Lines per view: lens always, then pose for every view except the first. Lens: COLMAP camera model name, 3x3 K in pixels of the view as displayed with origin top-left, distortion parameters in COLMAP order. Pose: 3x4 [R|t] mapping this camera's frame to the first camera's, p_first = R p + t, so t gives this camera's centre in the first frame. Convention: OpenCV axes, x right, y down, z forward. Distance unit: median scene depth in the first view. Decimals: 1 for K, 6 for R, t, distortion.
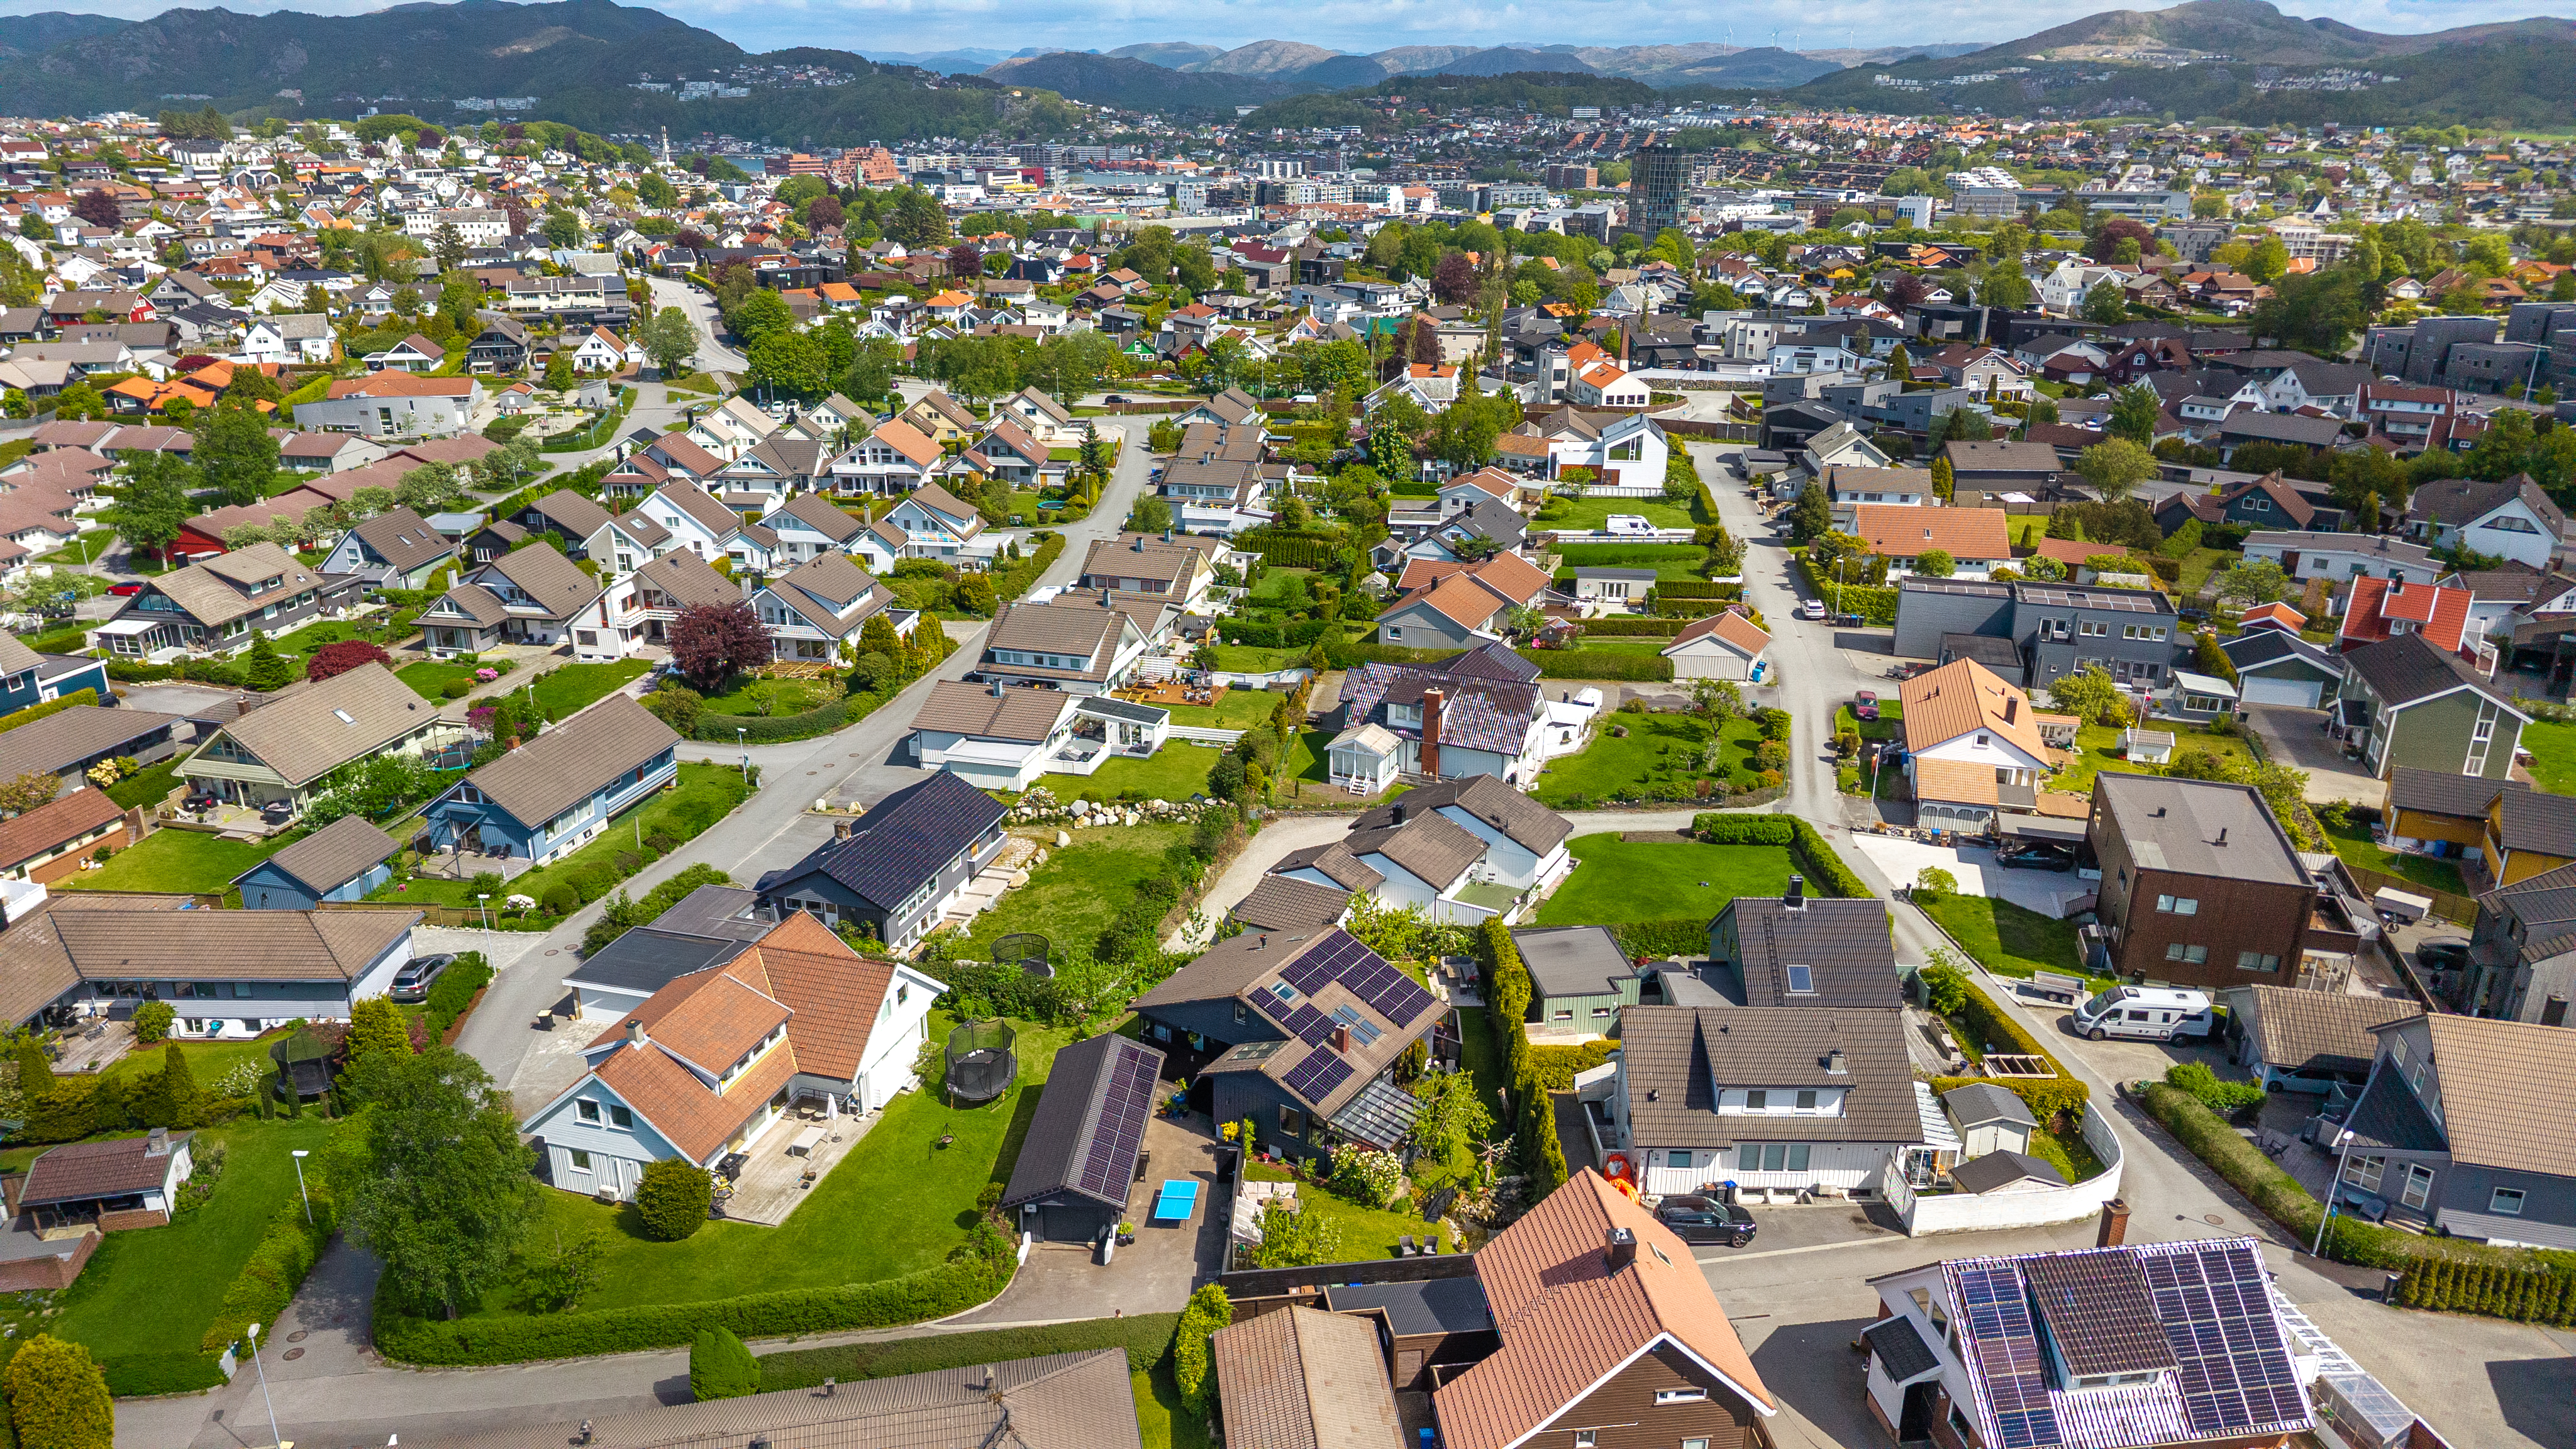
lens RADIAL K [[1708.0, 0, 1280.1], [0, 1708.0, 720.8], [0, 0, 1]] dist [0.064515, -0.082949]
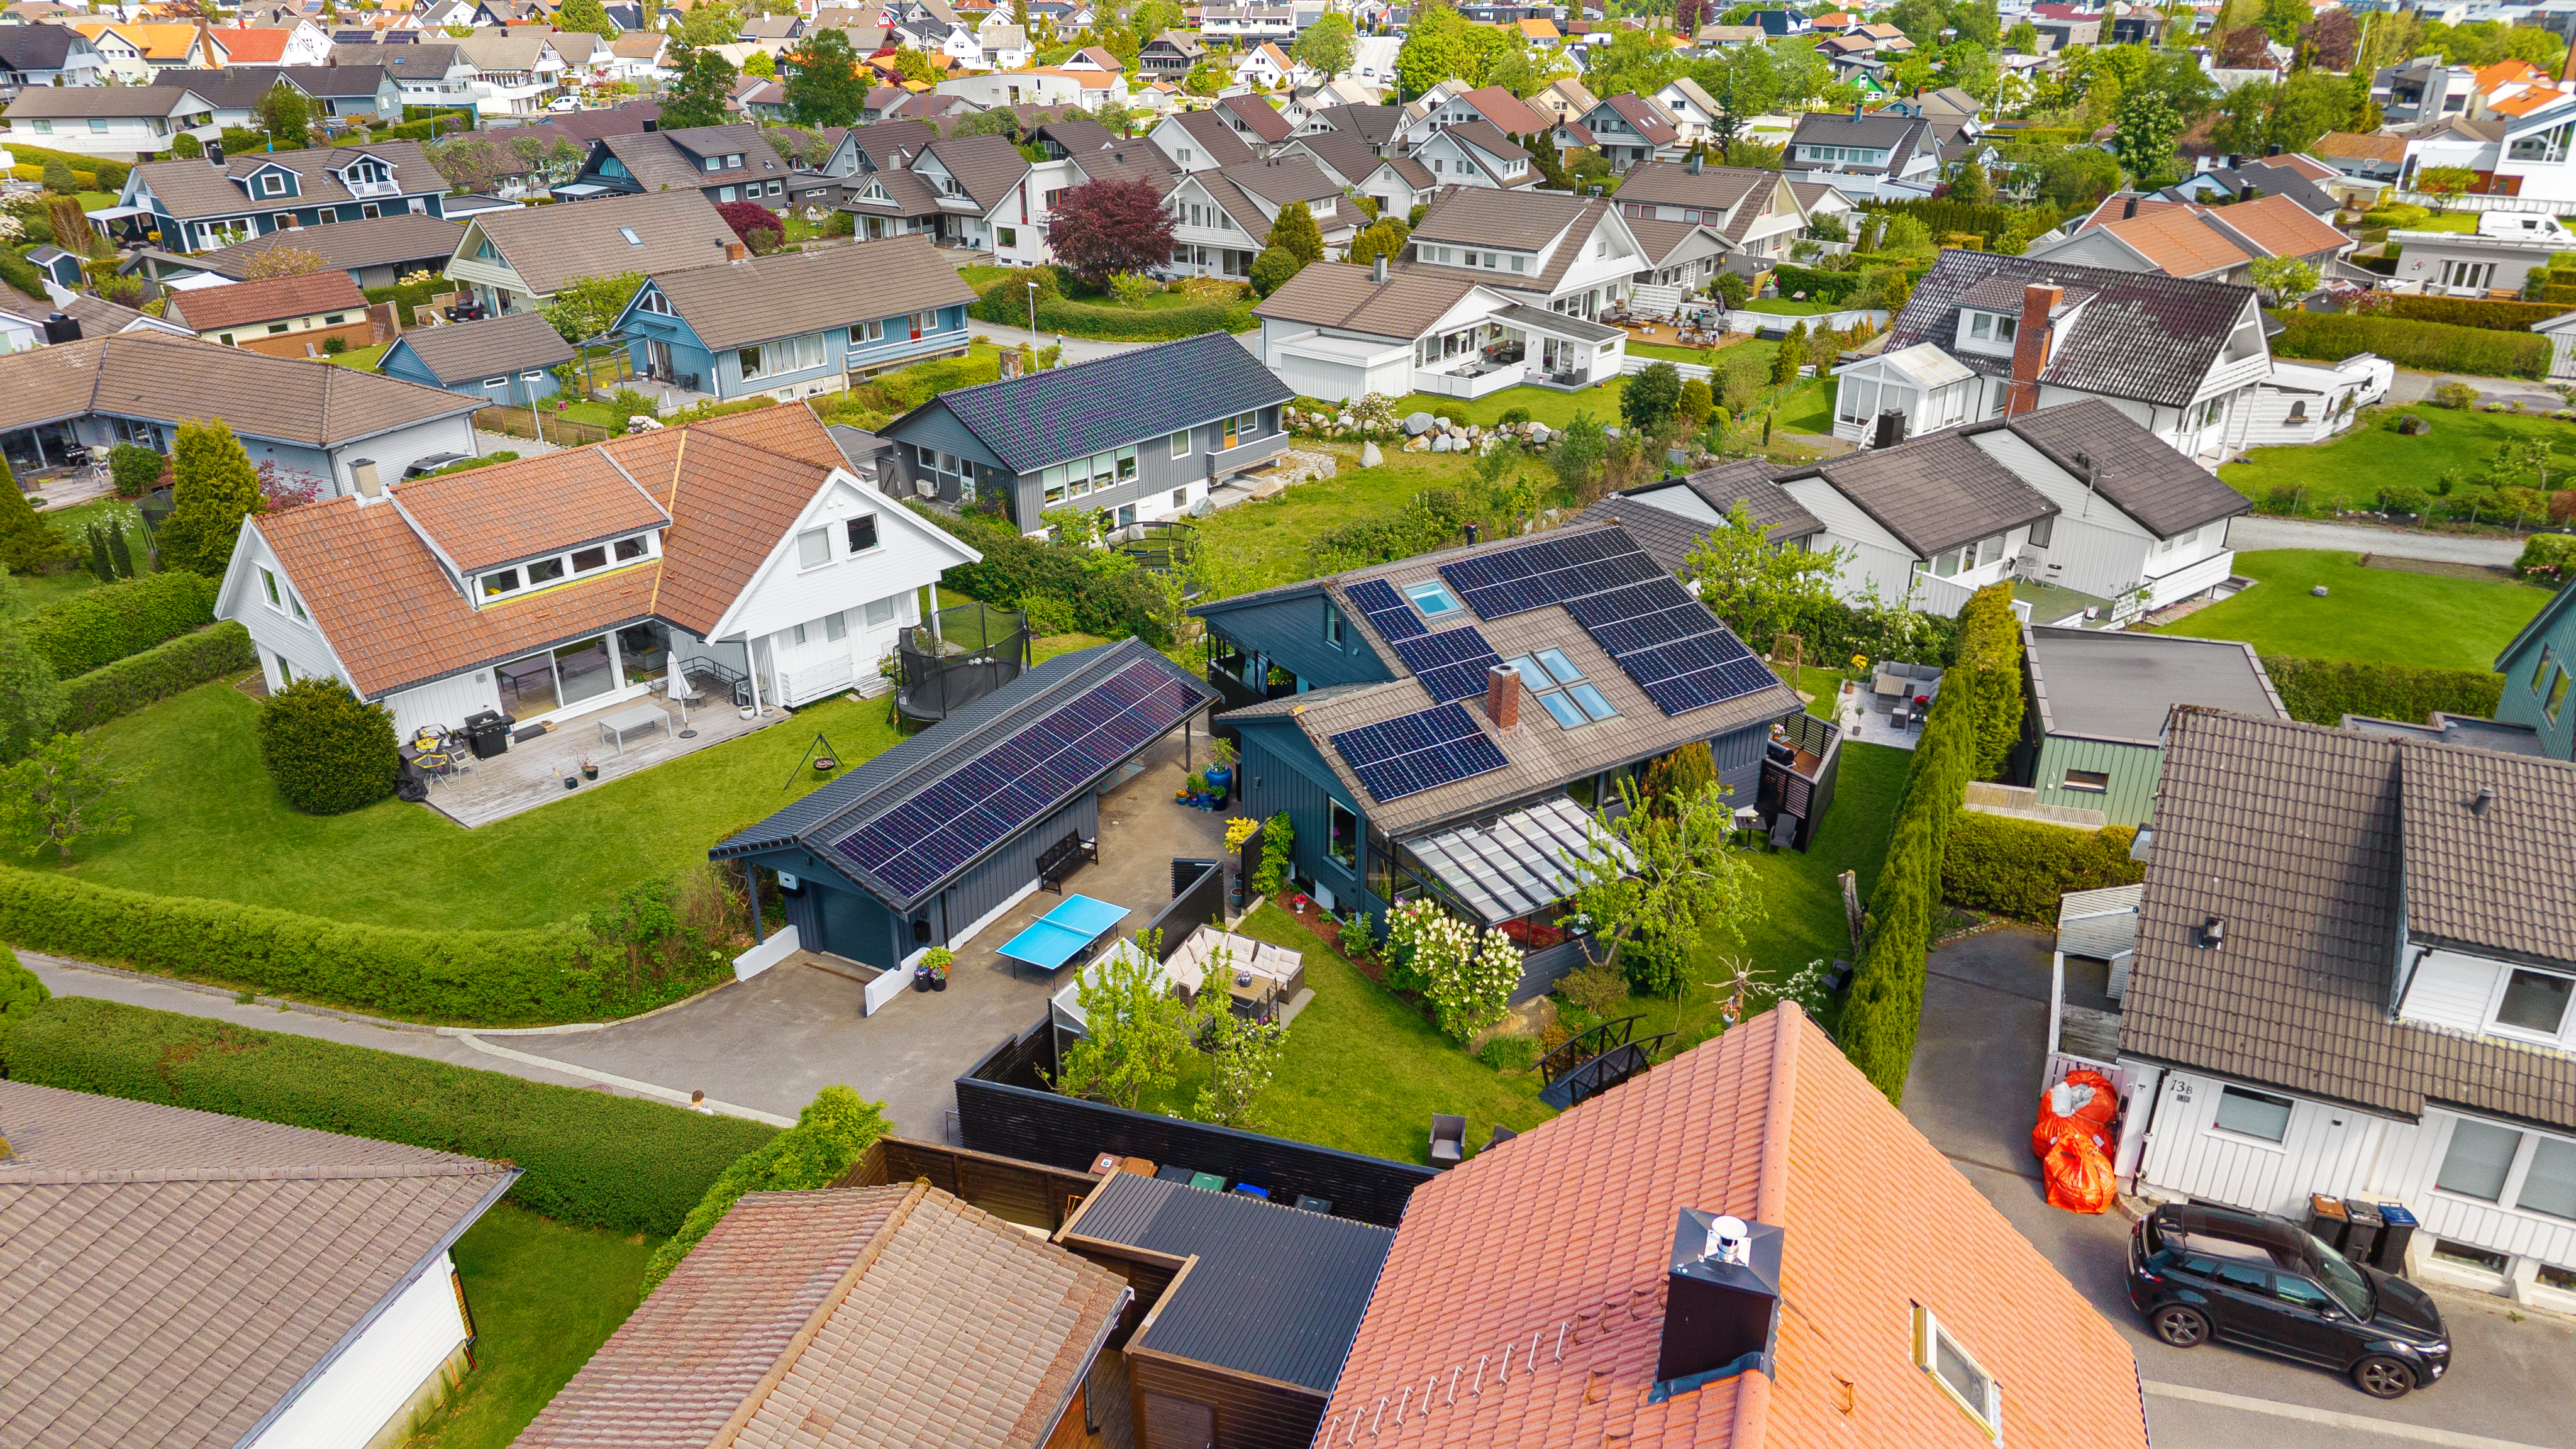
lens RADIAL K [[1725.3, 0, 1288.0], [0, 1725.3, 724.5], [0, 0, 1]] dist [0.025057, -0.025527]
pose [[0.908780, 0.166945, -0.382423, 0.104779], [-0.135652, 0.984897, 0.107593, 0.097753], [0.394610, -0.045902, 0.917701, 0.354230]]
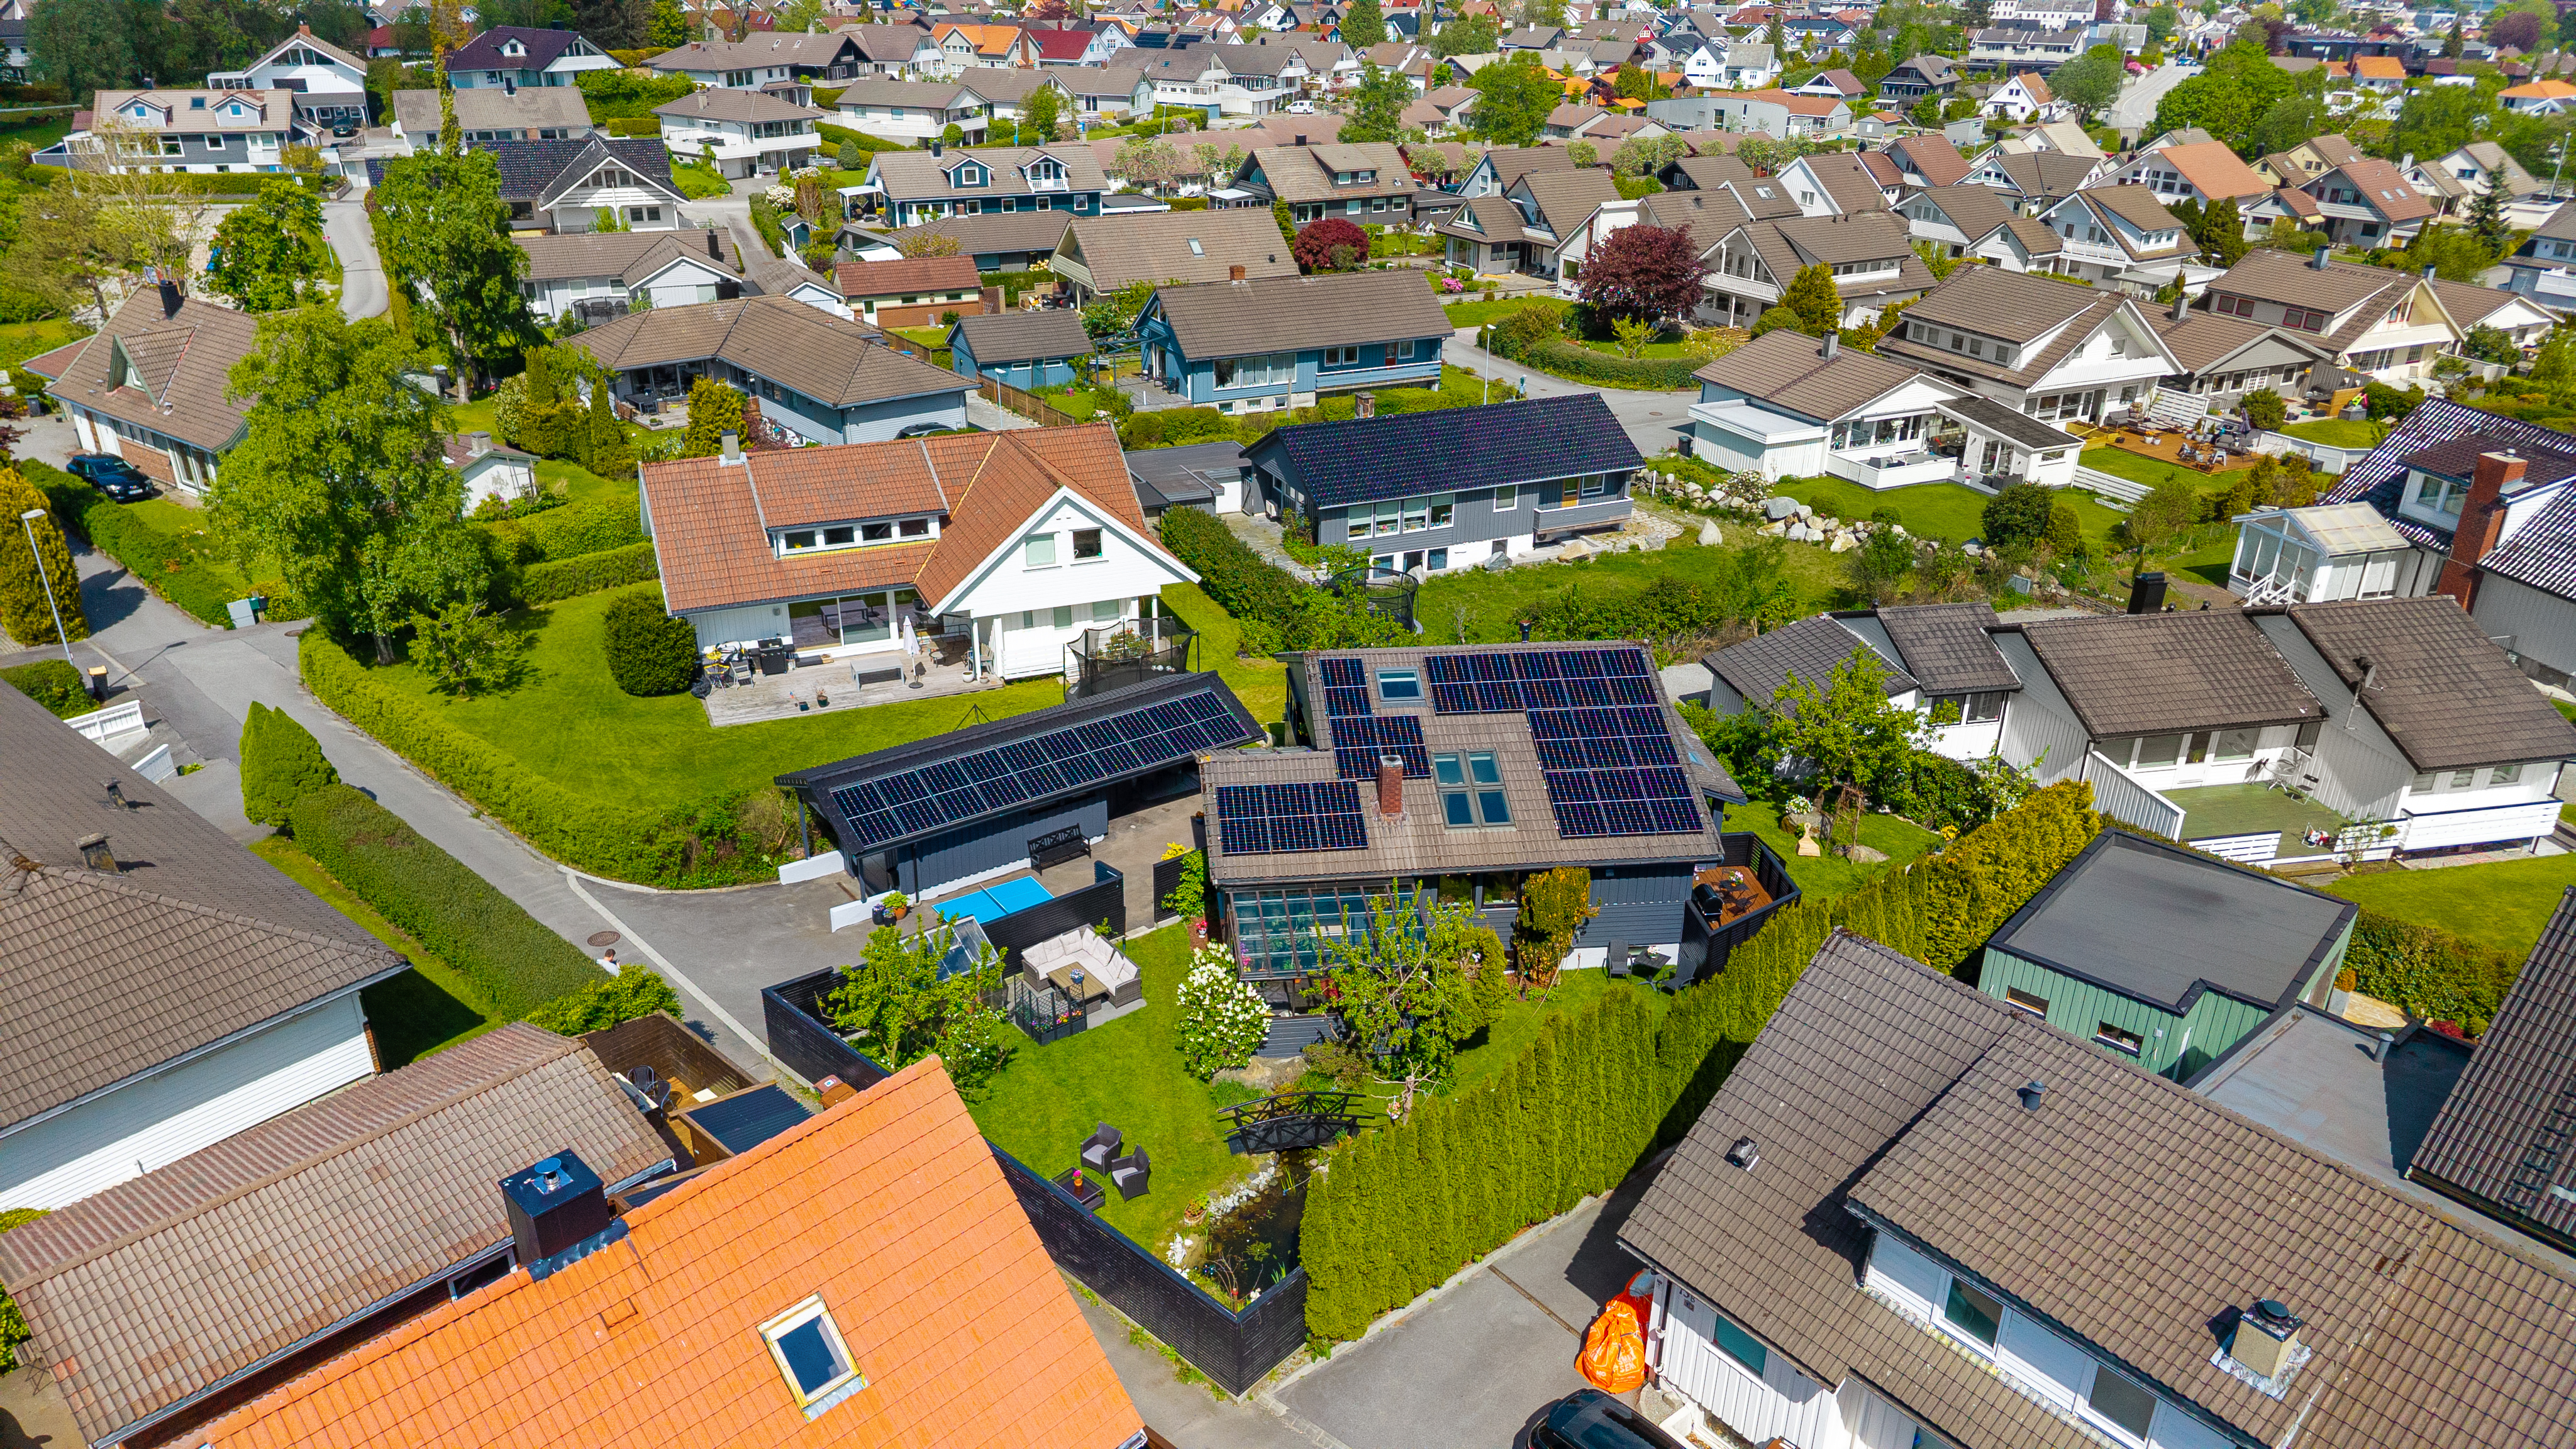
lens RADIAL K [[1725.3, 0, 1288.0], [0, 1725.3, 724.5], [0, 0, 1]] dist [0.025057, -0.025527]
pose [[0.642945, 0.320700, -0.695538, 0.232775], [-0.267328, 0.944970, 0.188595, 0.053424], [0.717745, 0.064680, 0.693296, 0.405598]]
